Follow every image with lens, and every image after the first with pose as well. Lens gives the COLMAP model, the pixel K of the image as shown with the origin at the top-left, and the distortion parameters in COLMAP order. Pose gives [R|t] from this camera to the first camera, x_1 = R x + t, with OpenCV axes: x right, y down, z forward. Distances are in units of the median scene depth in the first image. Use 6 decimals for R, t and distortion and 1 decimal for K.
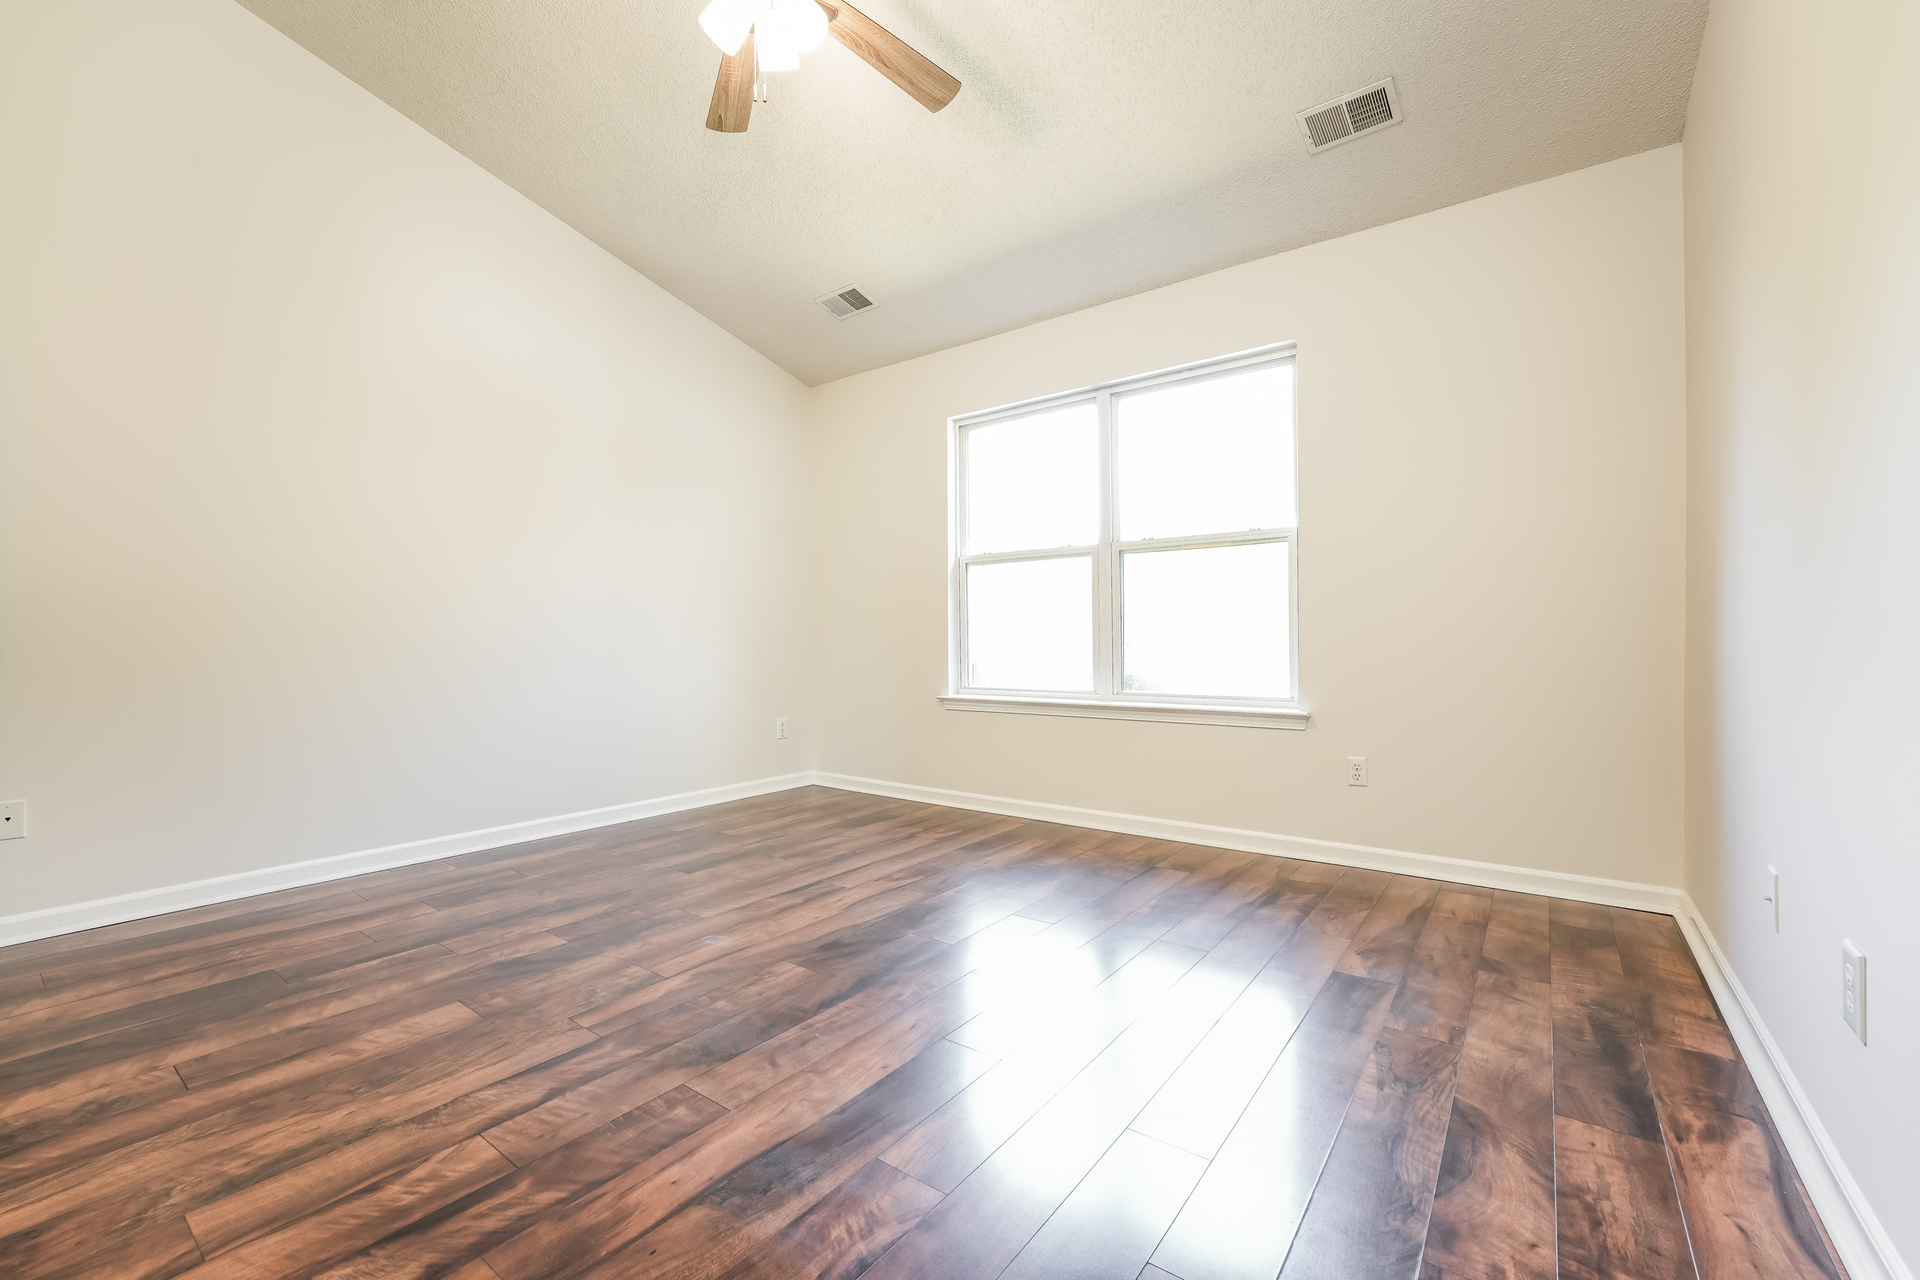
lens RADIAL K [[782.6, 0, 974.7], [0, 782.6, 636.0], [0, 0, 1]] dist [-0.000315, 0.000121]
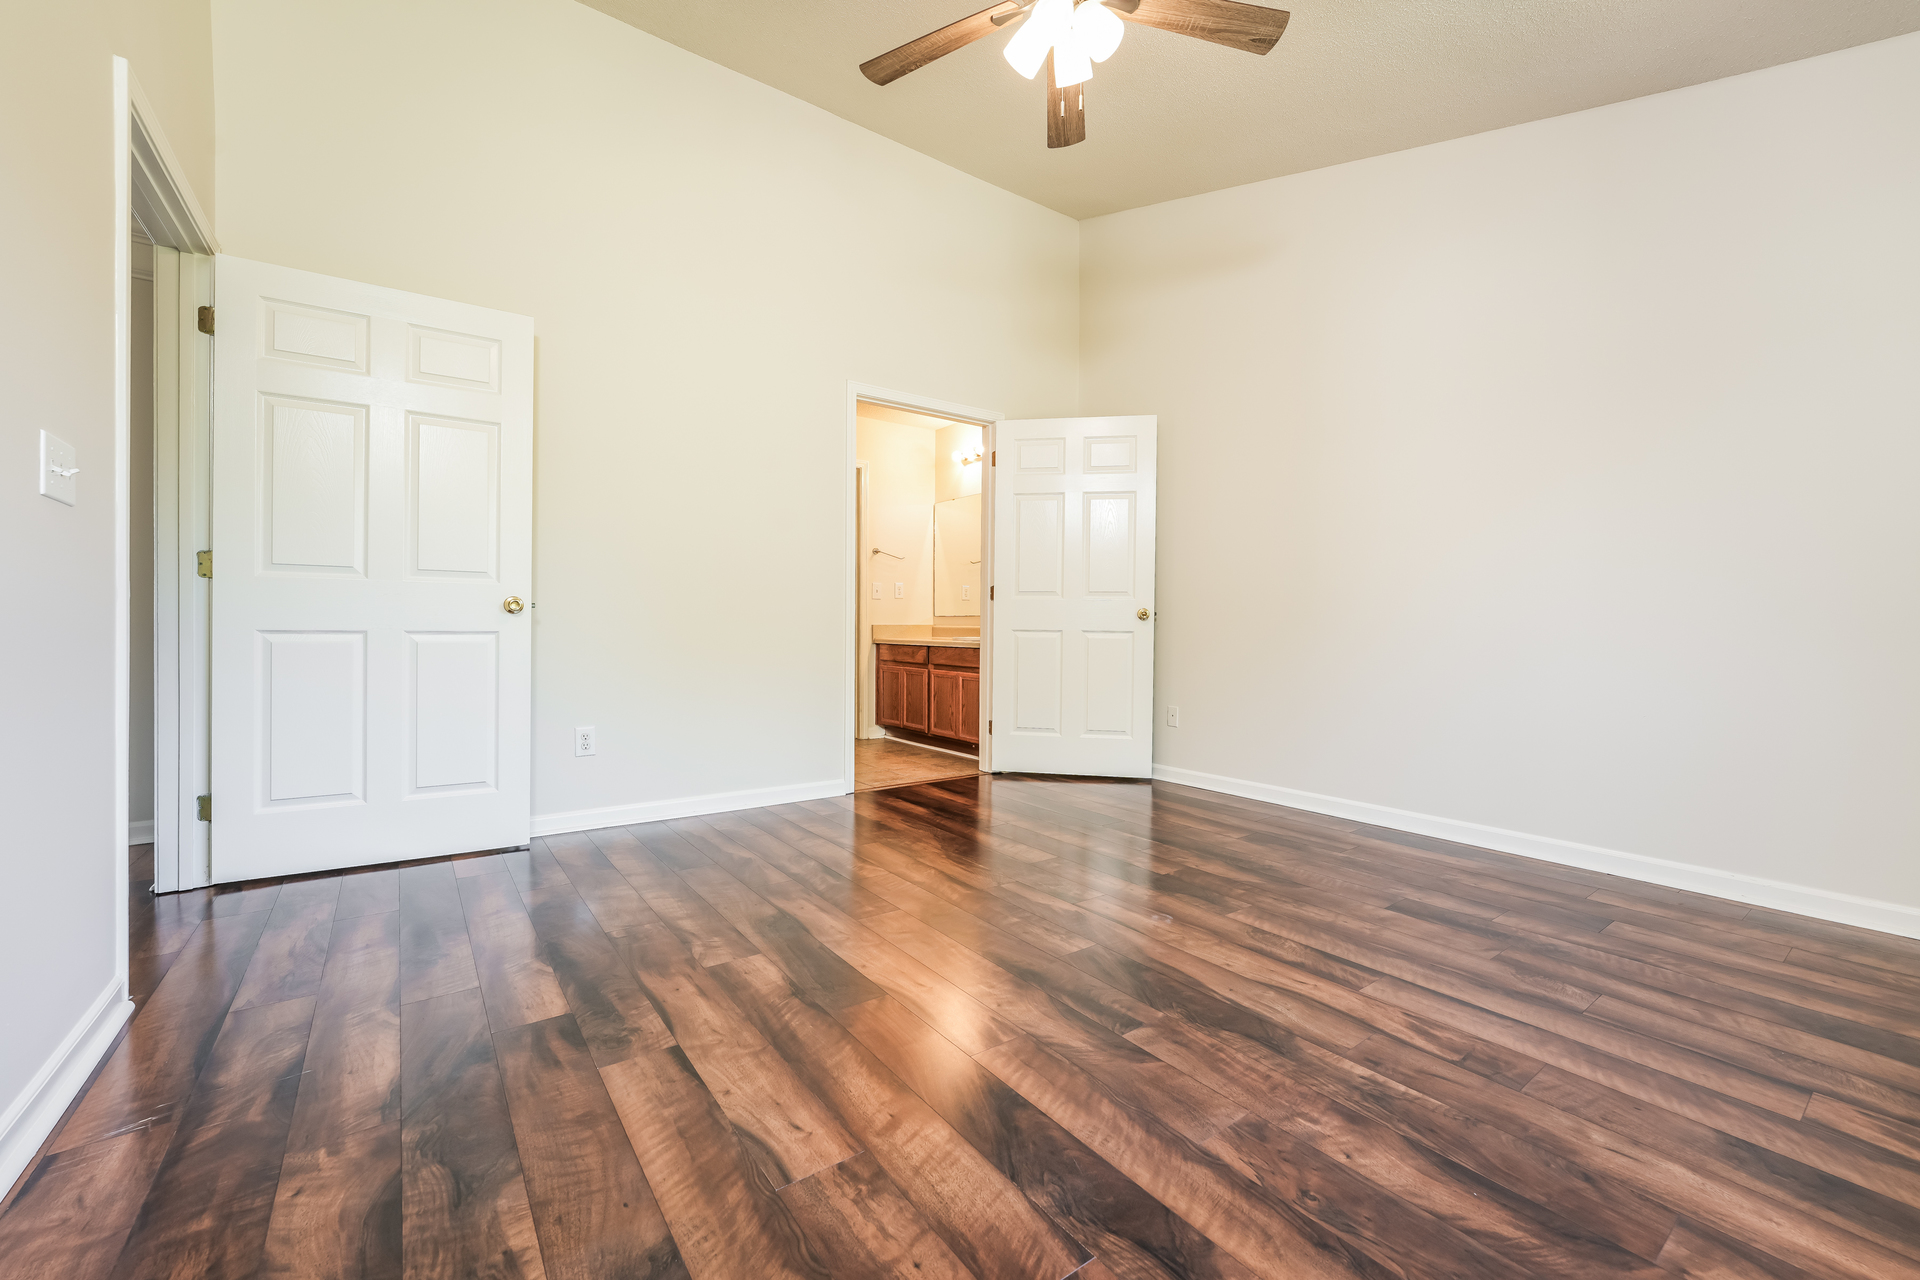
lens RADIAL K [[782.6, 0, 974.7], [0, 782.6, 636.0], [0, 0, 1]] dist [-0.000315, 0.000121]
pose [[-0.304187, 0.016277, -0.952473, 0.628932], [0.001213, 0.999860, 0.016699, 0.002828], [0.952611, 0.003924, -0.304165, 0.962566]]
